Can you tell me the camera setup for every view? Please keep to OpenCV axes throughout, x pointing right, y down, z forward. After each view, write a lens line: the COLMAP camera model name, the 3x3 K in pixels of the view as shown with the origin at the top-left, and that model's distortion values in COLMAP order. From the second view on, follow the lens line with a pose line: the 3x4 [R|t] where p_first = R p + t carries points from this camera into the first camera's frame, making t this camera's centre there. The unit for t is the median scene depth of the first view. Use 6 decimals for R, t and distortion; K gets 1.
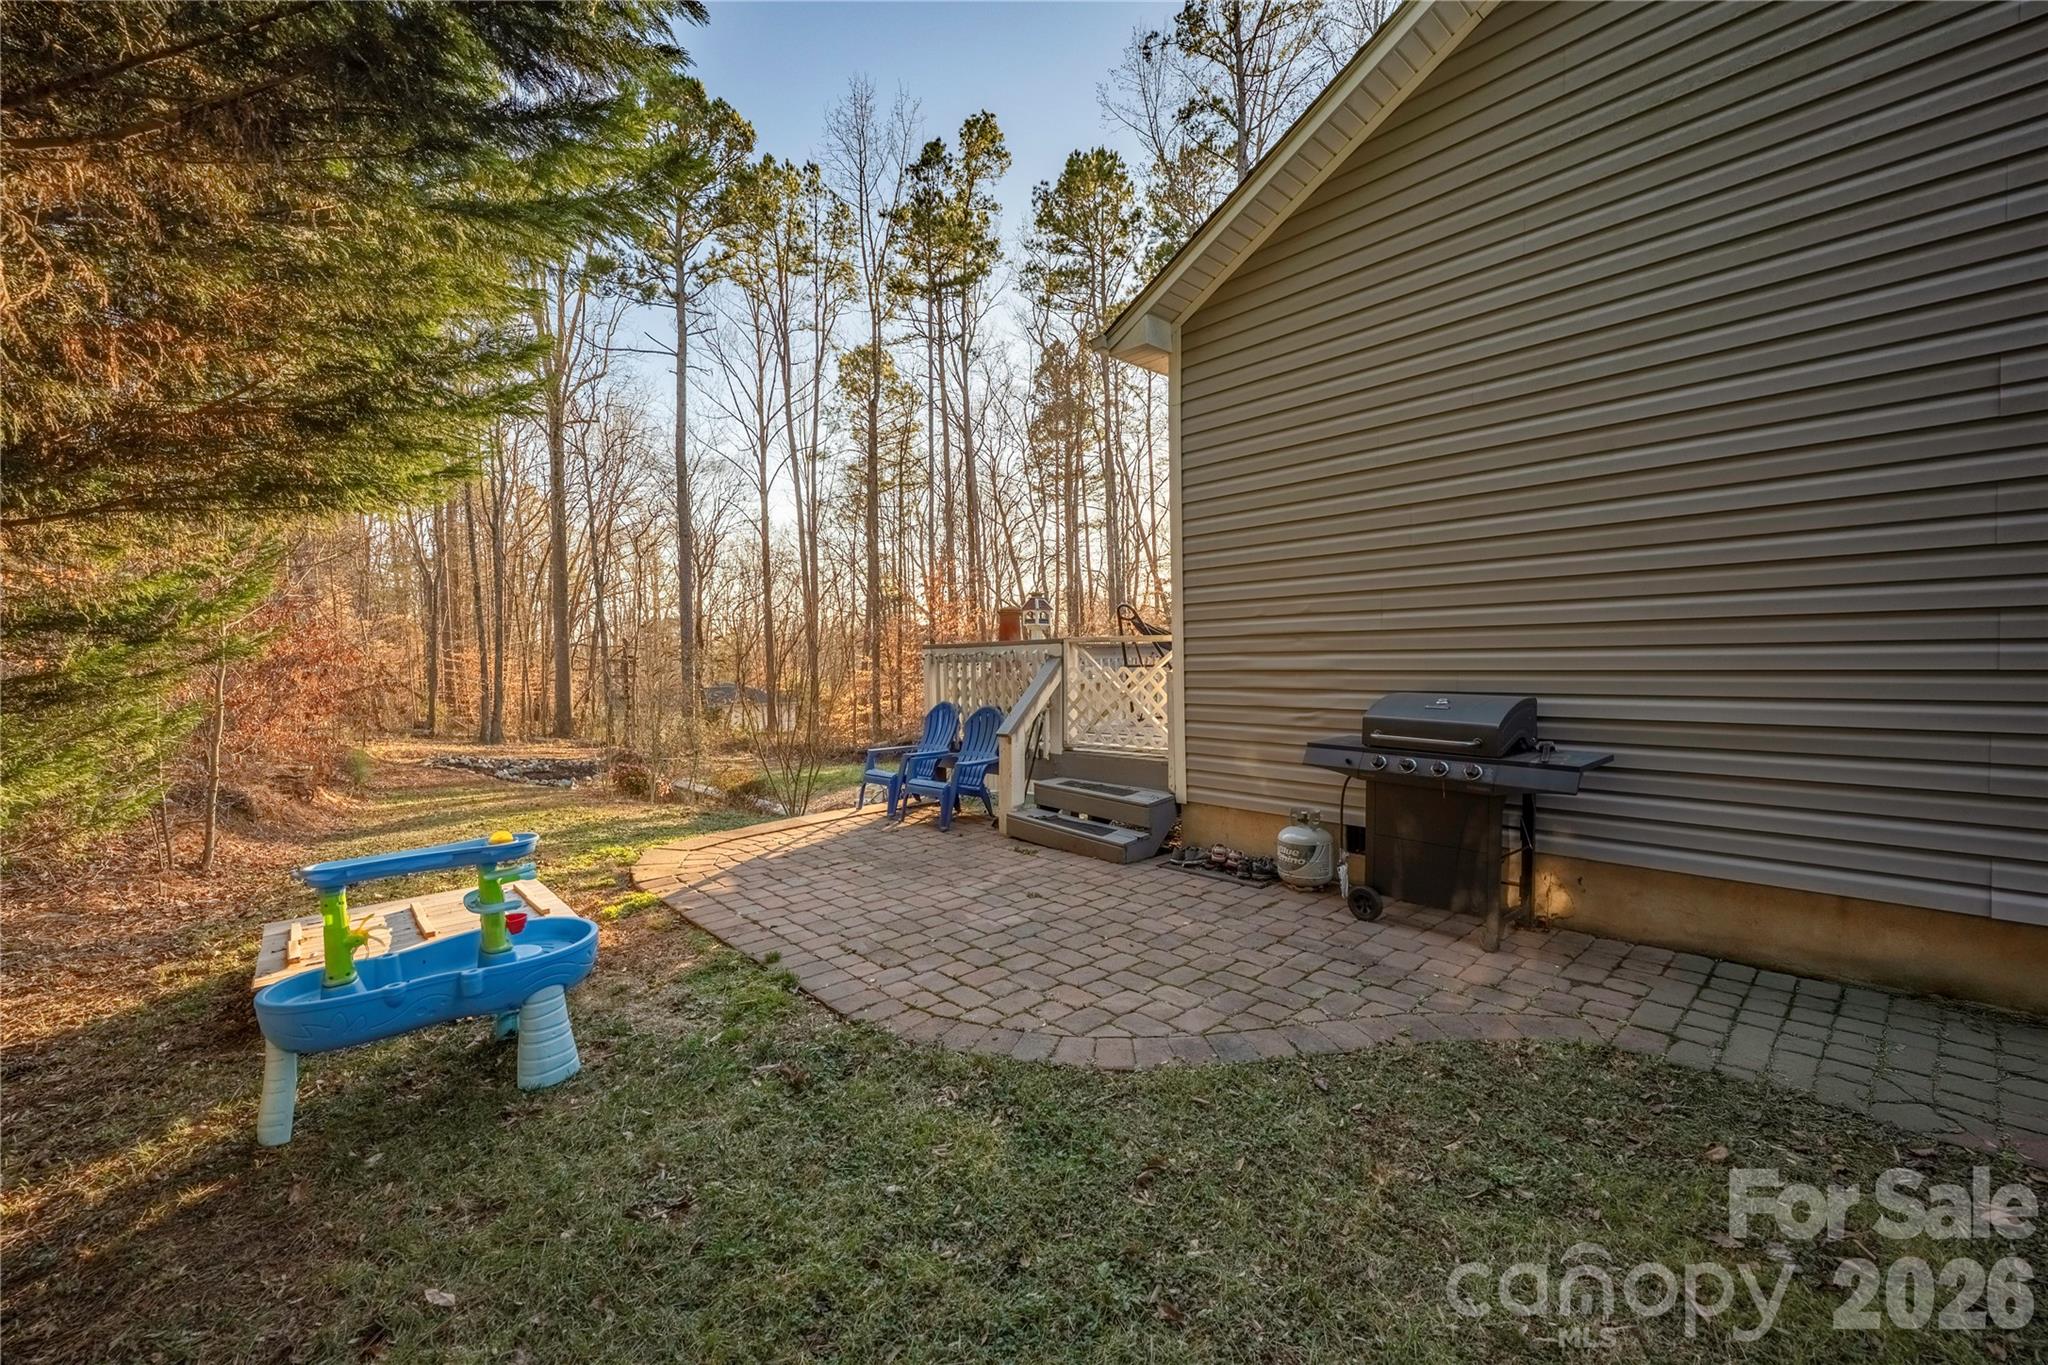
lens RADIAL K [[829.0, 0, 1031.9], [0, 829.0, 691.4], [0, 0, 1]] dist [-0.002763, -0.000383]
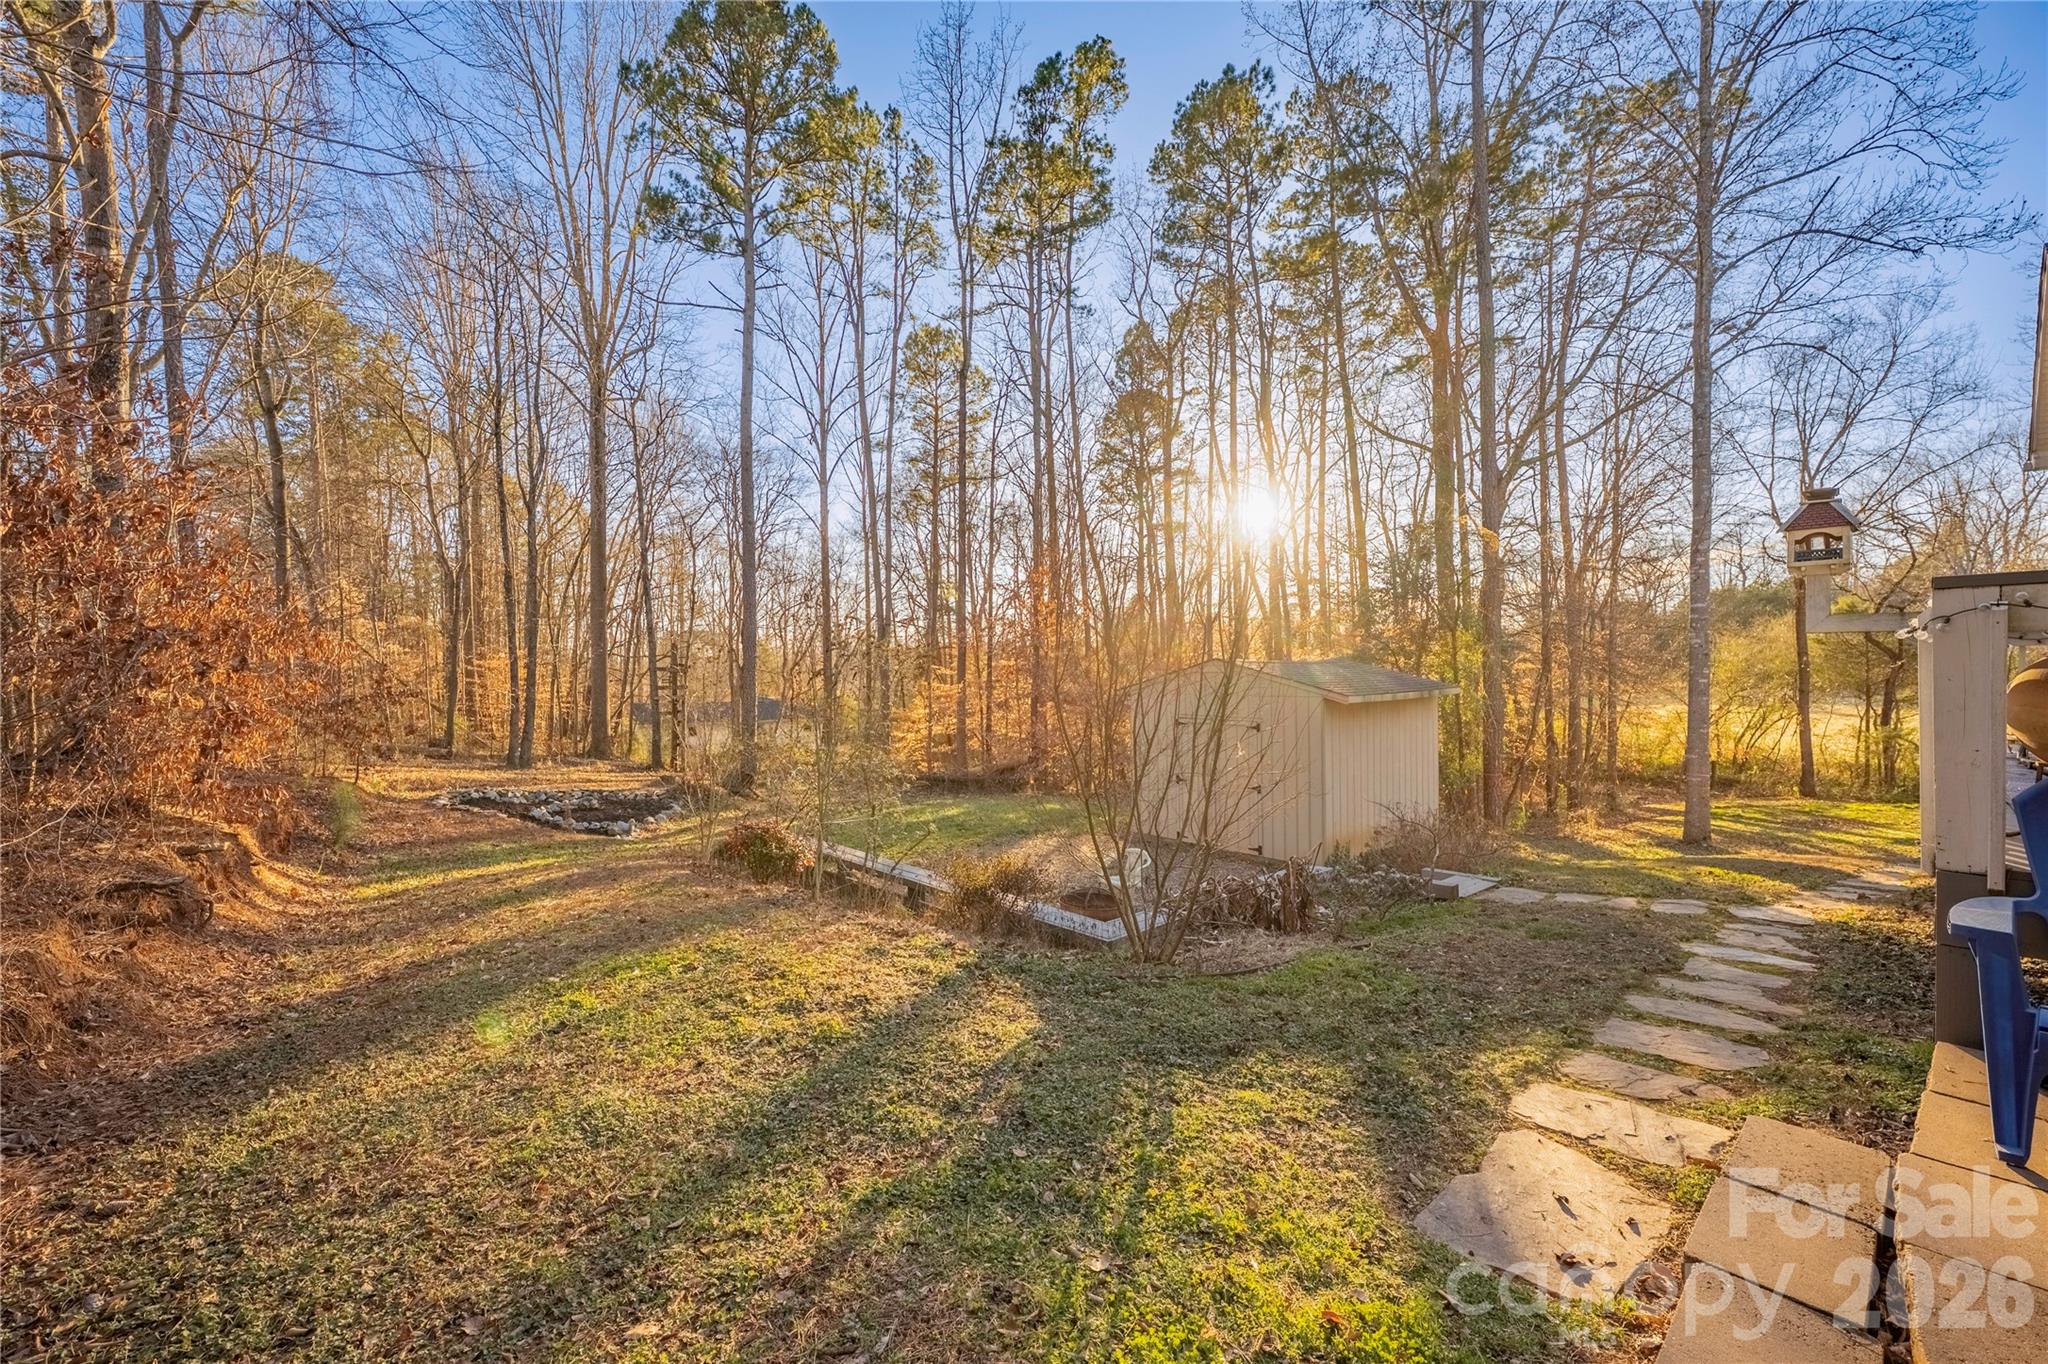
lens RADIAL K [[821.4, 0, 1024.0], [0, 821.4, 682.0], [0, 0, 1]] dist [0.000593, 0.000083]
pose [[0.999817, 0.004180, -0.018663, -0.105326], [-0.004714, 0.999578, -0.028653, -0.000750], [0.018535, 0.028736, 0.999415, 0.145498]]
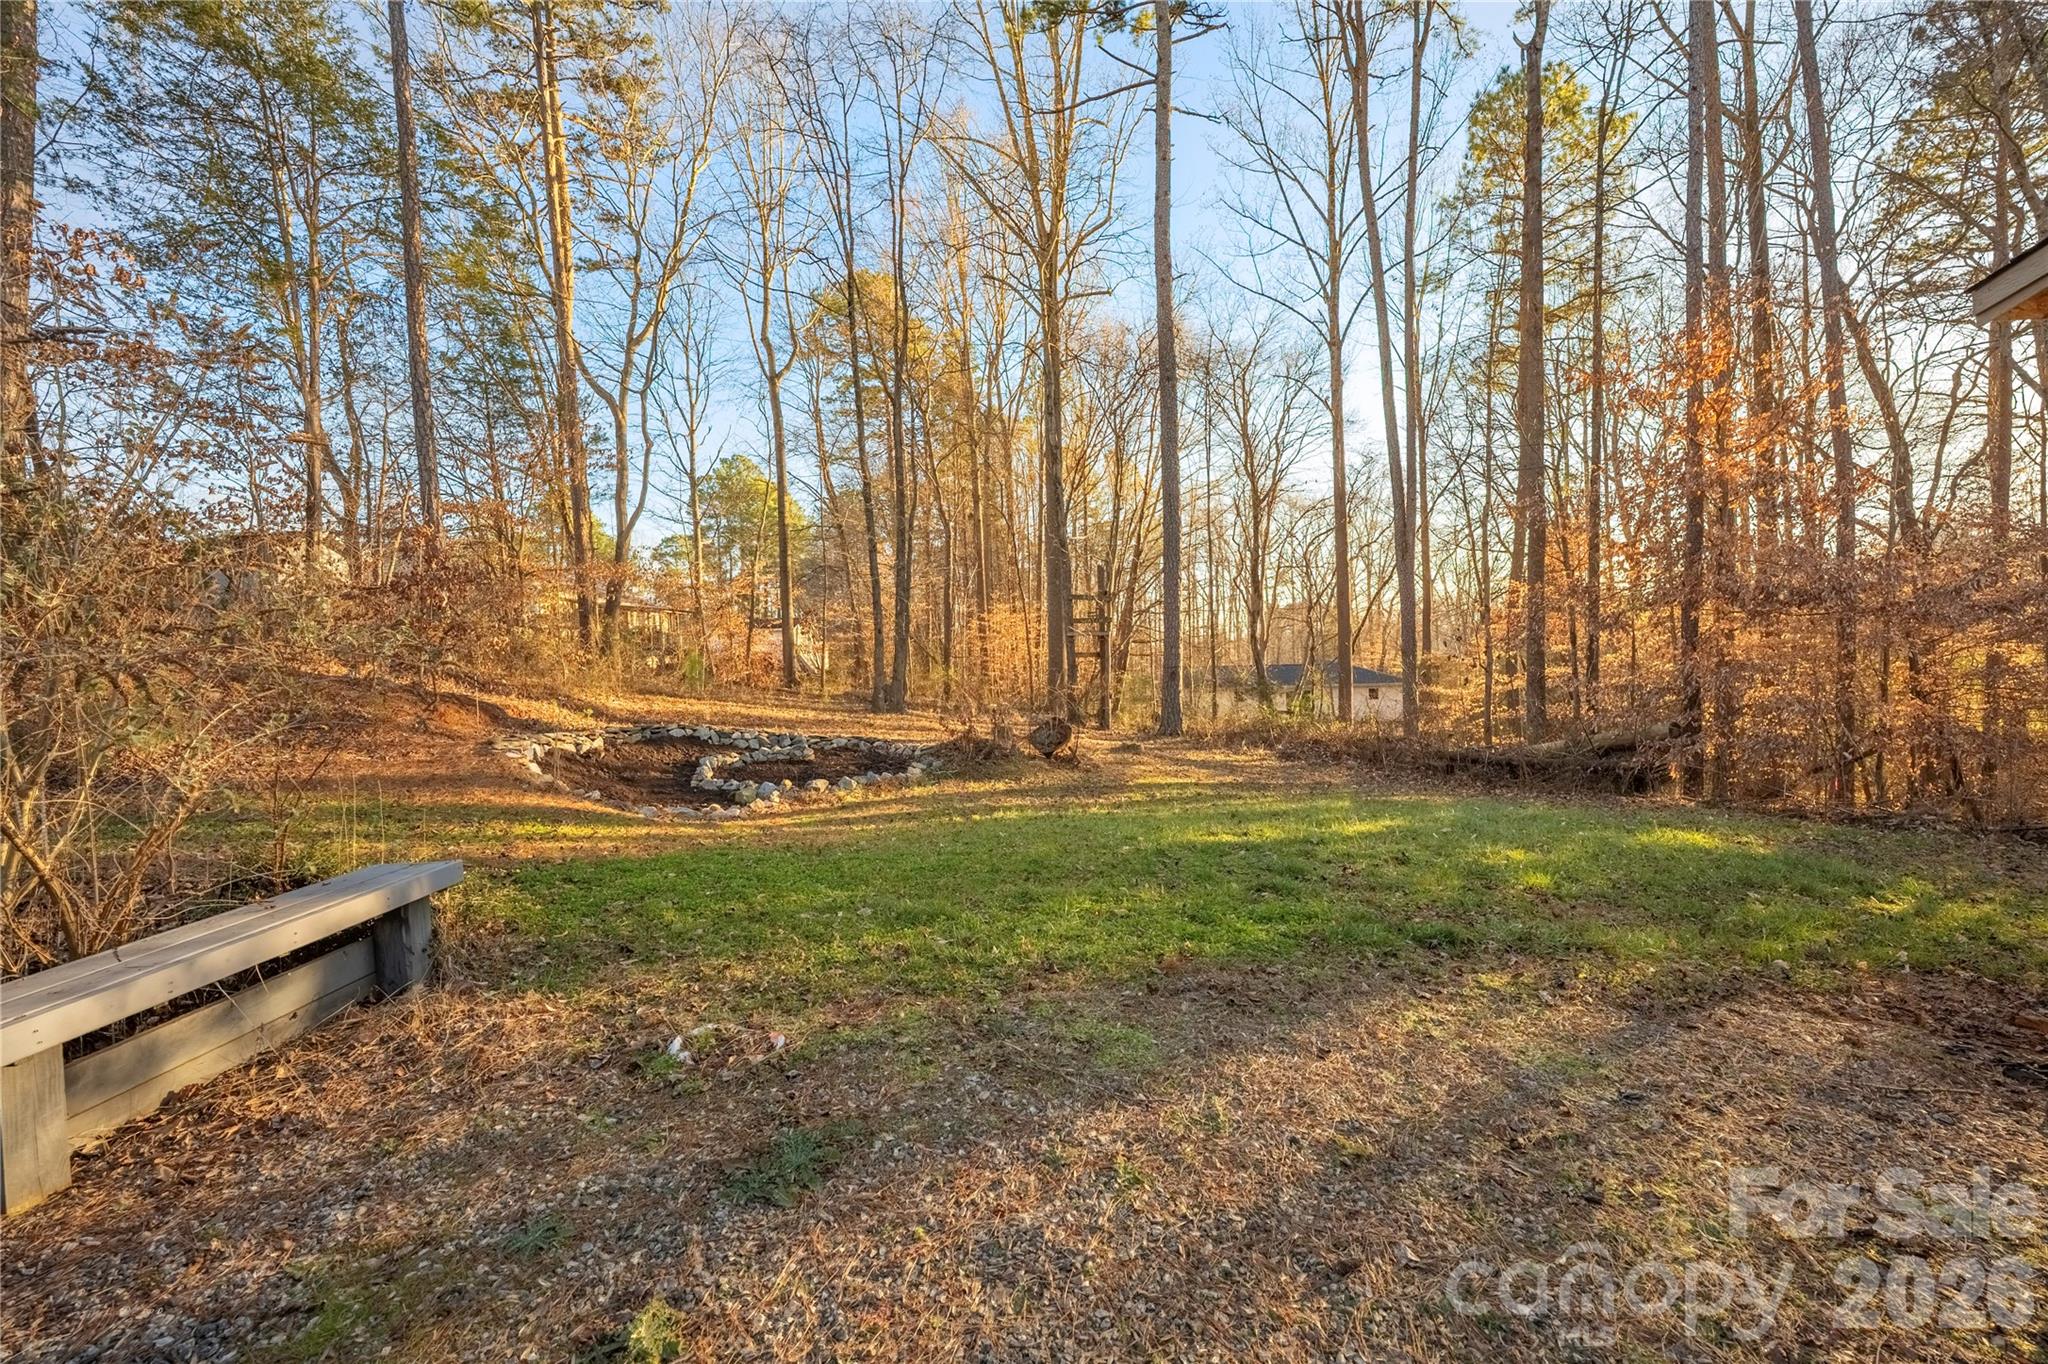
lens RADIAL K [[829.0, 0, 1031.9], [0, 829.0, 690.9], [0, 0, 1]] dist [-0.002763, -0.000383]
pose [[0.747675, 0.008536, -0.664010, -0.082981], [-0.000784, 0.999928, 0.011971, 0.023365], [0.664064, -0.008429, 0.747628, 0.423489]]
